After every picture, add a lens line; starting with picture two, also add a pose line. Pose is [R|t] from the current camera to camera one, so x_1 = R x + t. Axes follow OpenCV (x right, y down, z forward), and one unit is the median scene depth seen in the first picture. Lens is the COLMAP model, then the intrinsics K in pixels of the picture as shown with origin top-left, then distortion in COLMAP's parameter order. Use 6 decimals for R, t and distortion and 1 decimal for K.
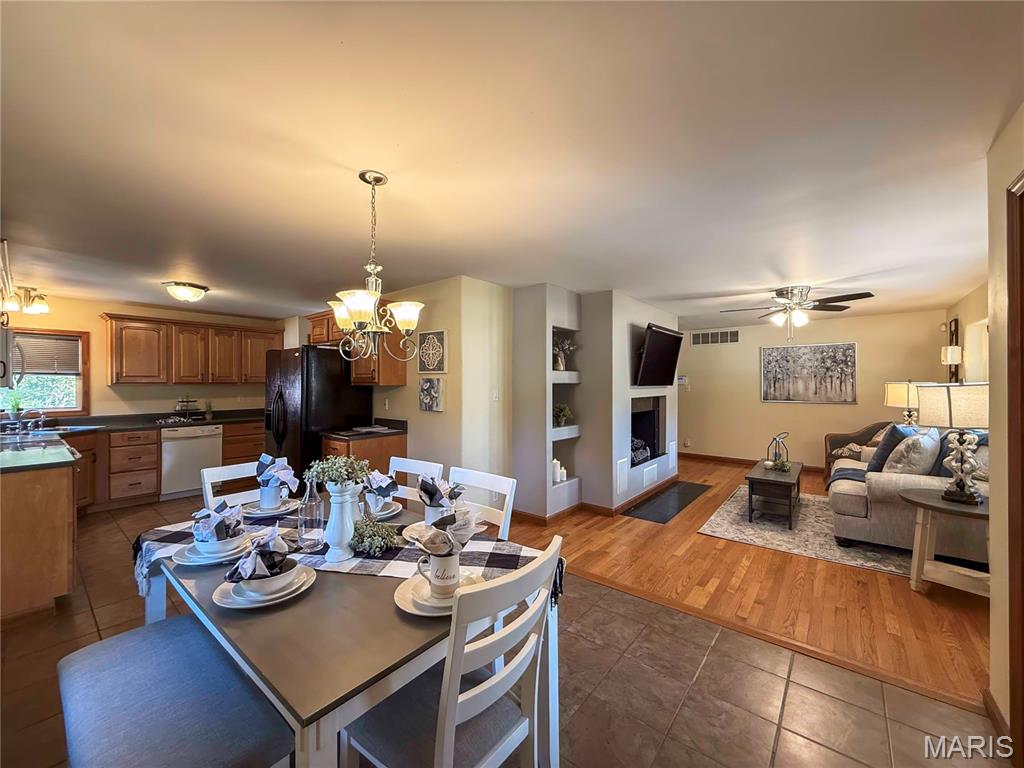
lens RADIAL K [[406.7, 0, 510.0], [0, 406.7, 381.1], [0, 0, 1]] dist [-0.000834, 0.000281]
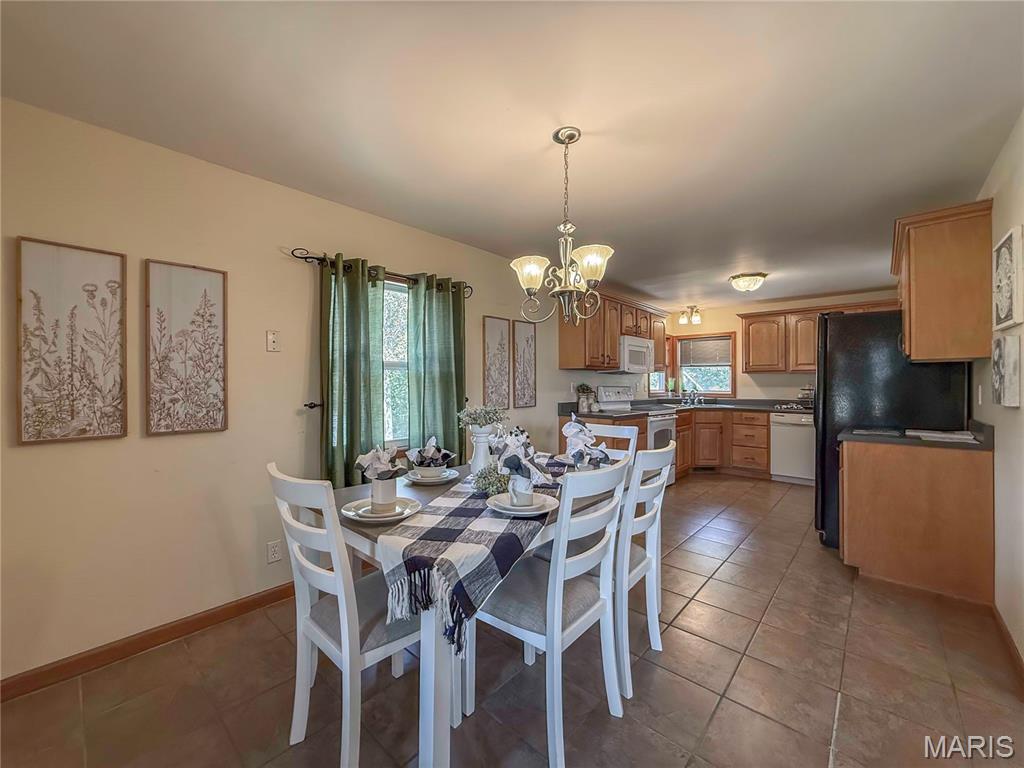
lens RADIAL K [[407.9, 0, 506.7], [0, 407.9, 382.1], [0, 0, 1]] dist [0.001530, 0.000165]
pose [[-0.049528, -0.002157, -0.998770, 0.274212], [0.001395, 0.999997, -0.002229, 0.039545], [0.998772, -0.001504, -0.049524, 0.385093]]
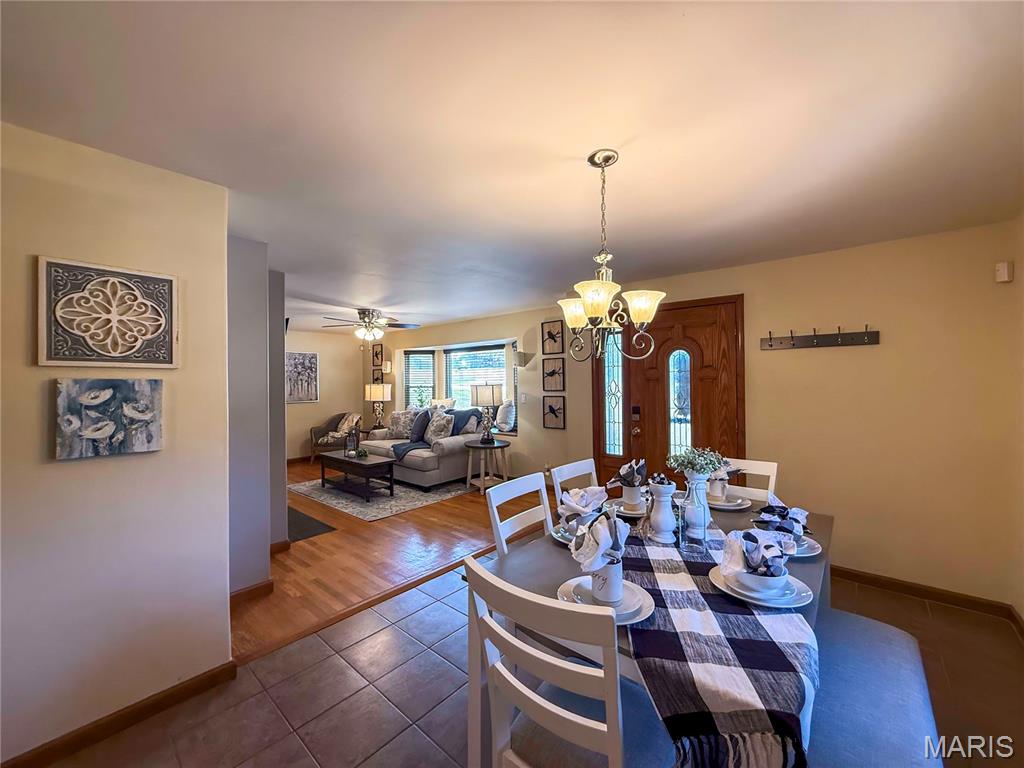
lens RADIAL K [[407.9, 0, 506.7], [0, 407.9, 382.1], [0, 0, 1]] dist [0.001530, 0.000165]
pose [[0.033382, 0.000312, 0.999443, -0.532446], [0.005894, 0.999982, -0.000509, -0.000879], [-0.999425, 0.005908, 0.033379, 0.504330]]
